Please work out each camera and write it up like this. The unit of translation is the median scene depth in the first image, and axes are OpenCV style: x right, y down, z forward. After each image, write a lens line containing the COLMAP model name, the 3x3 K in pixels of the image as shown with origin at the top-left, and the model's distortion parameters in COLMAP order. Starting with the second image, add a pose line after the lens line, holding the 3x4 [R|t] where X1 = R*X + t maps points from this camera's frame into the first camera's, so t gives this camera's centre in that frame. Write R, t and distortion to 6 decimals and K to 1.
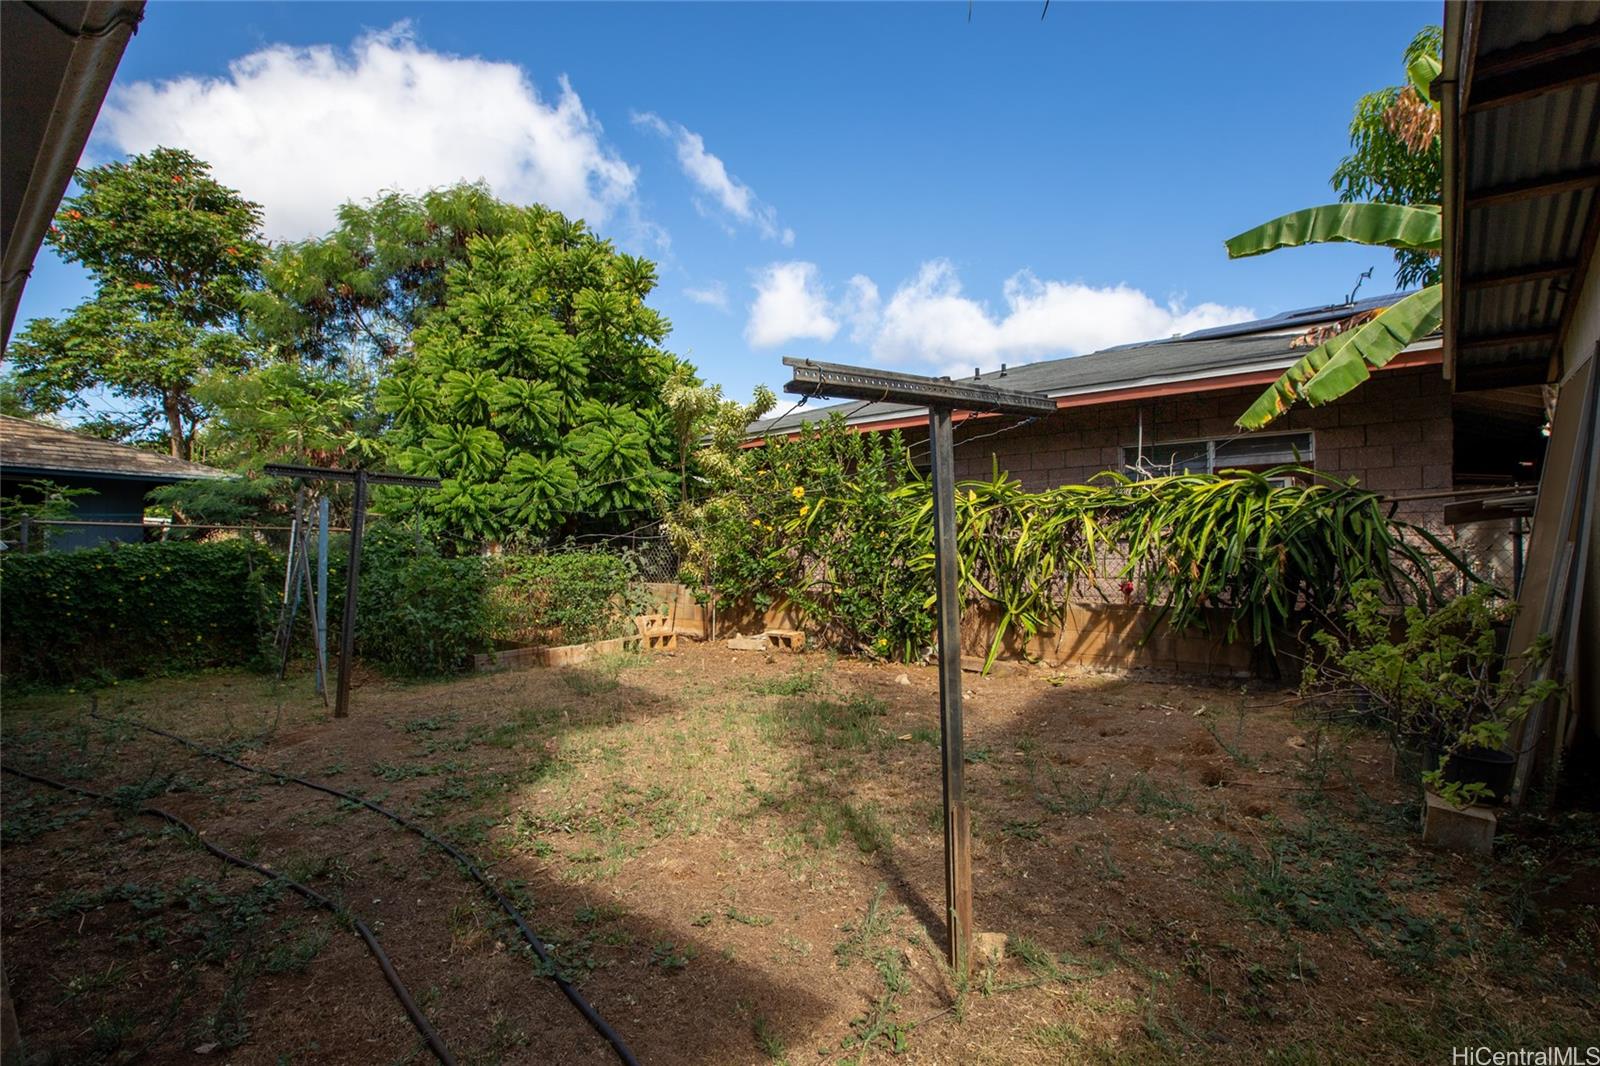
lens RADIAL K [[734.5, 0, 834.8], [0, 734.5, 535.1], [0, 0, 1]] dist [-0.021527, -0.000090]
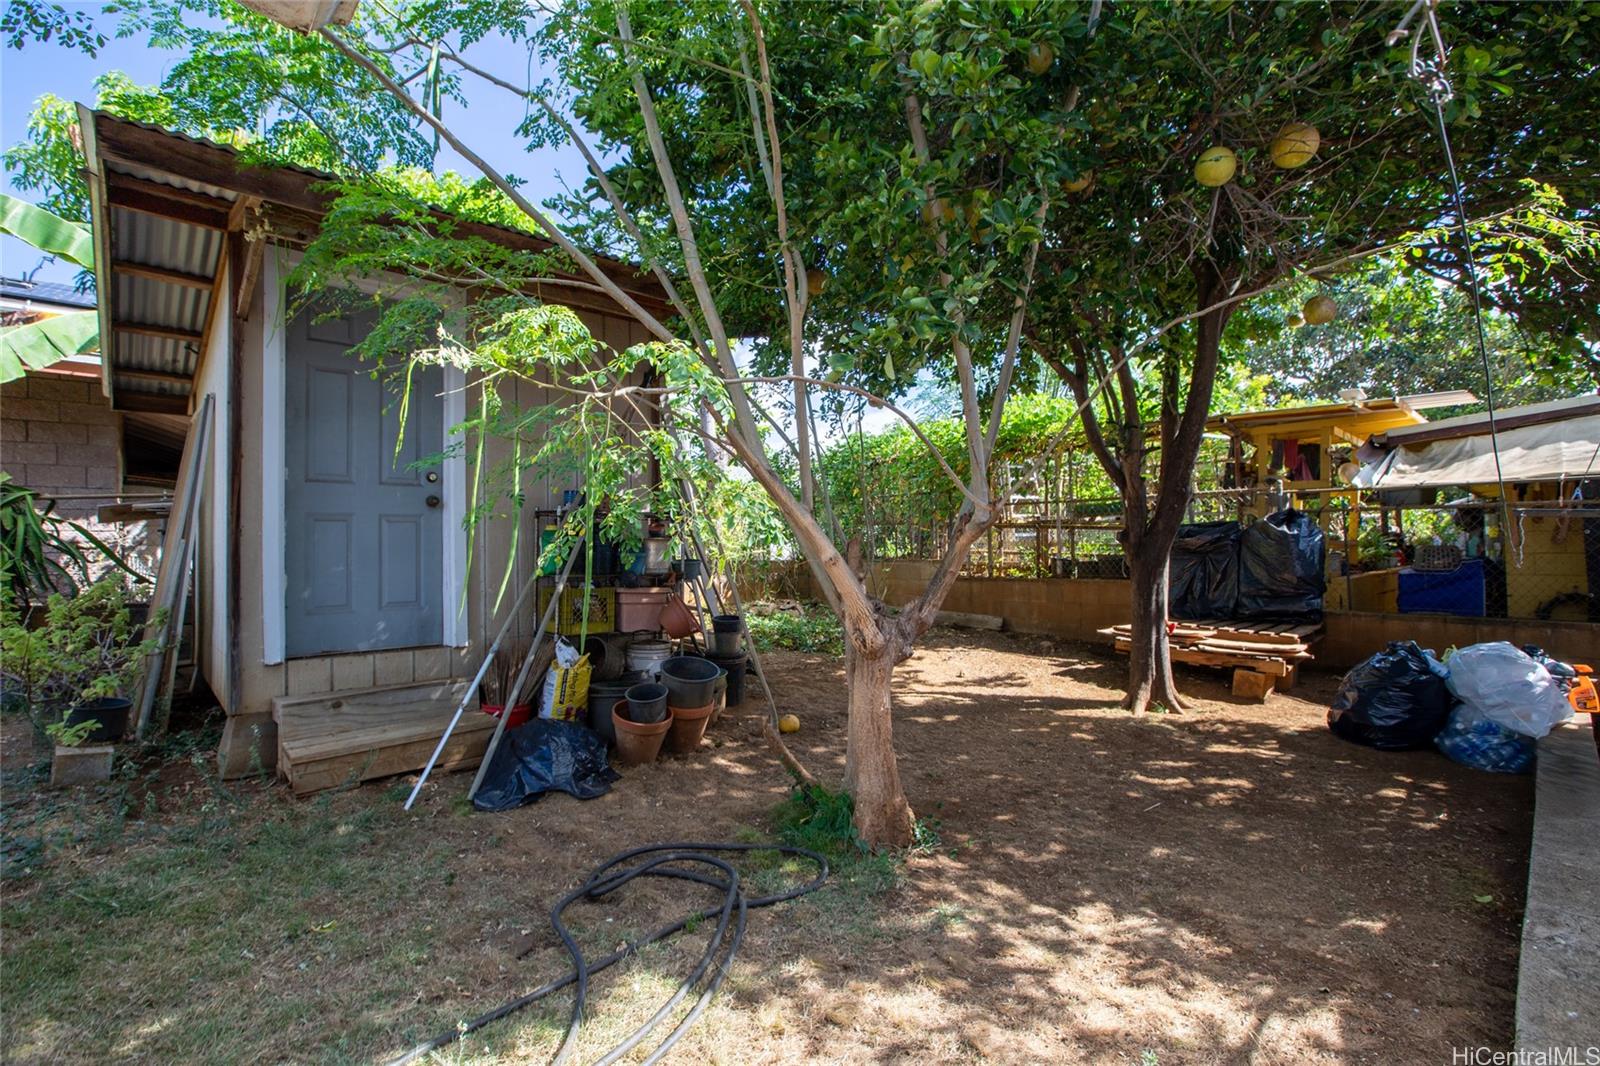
lens RADIAL K [[734.5, 0, 834.8], [0, 734.5, 535.1], [0, 0, 1]] dist [-0.021527, -0.000090]
pose [[0.119388, 0.009305, 0.992804, -0.142504], [-0.020074, 0.999774, -0.006956, -0.009778], [-0.992645, -0.019099, 0.119548, -0.283904]]
